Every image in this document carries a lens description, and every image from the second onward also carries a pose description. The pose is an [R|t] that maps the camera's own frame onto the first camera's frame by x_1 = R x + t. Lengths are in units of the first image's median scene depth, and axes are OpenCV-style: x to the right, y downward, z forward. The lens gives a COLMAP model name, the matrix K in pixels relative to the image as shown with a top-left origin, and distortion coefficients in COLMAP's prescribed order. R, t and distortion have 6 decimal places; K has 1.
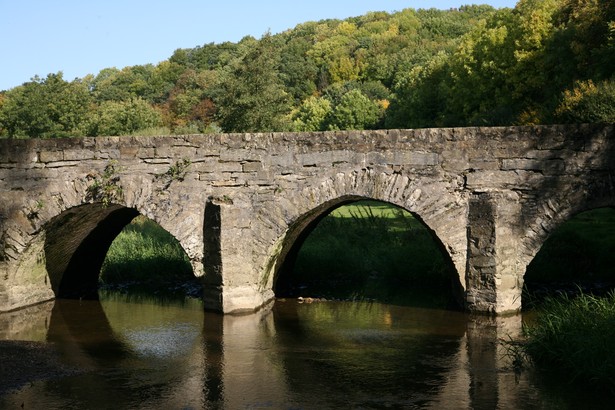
lens RADIAL K [[955.3, 0, 307.5], [0, 955.3, 205.0], [0, 0, 1]] dist [0.137150, 0.016414]
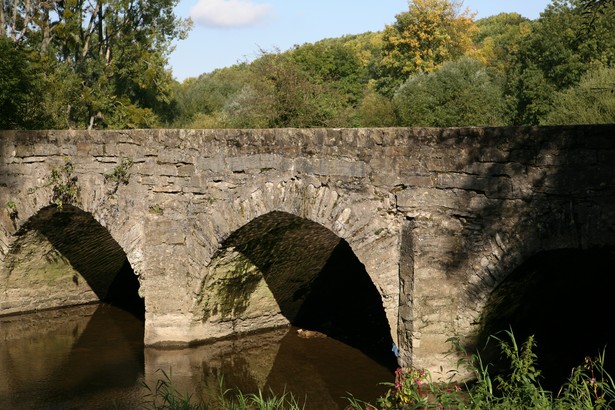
lens RADIAL K [[1164.6, 0, 307.5], [0, 1164.6, 205.0], [0, 0, 1]] dist [0.225955, 0.219858]
pose [[0.858493, 0.043991, -0.510935, 0.553658], [-0.018177, 0.998298, 0.055411, -0.068959], [0.512503, -0.038283, 0.857832, 0.195637]]
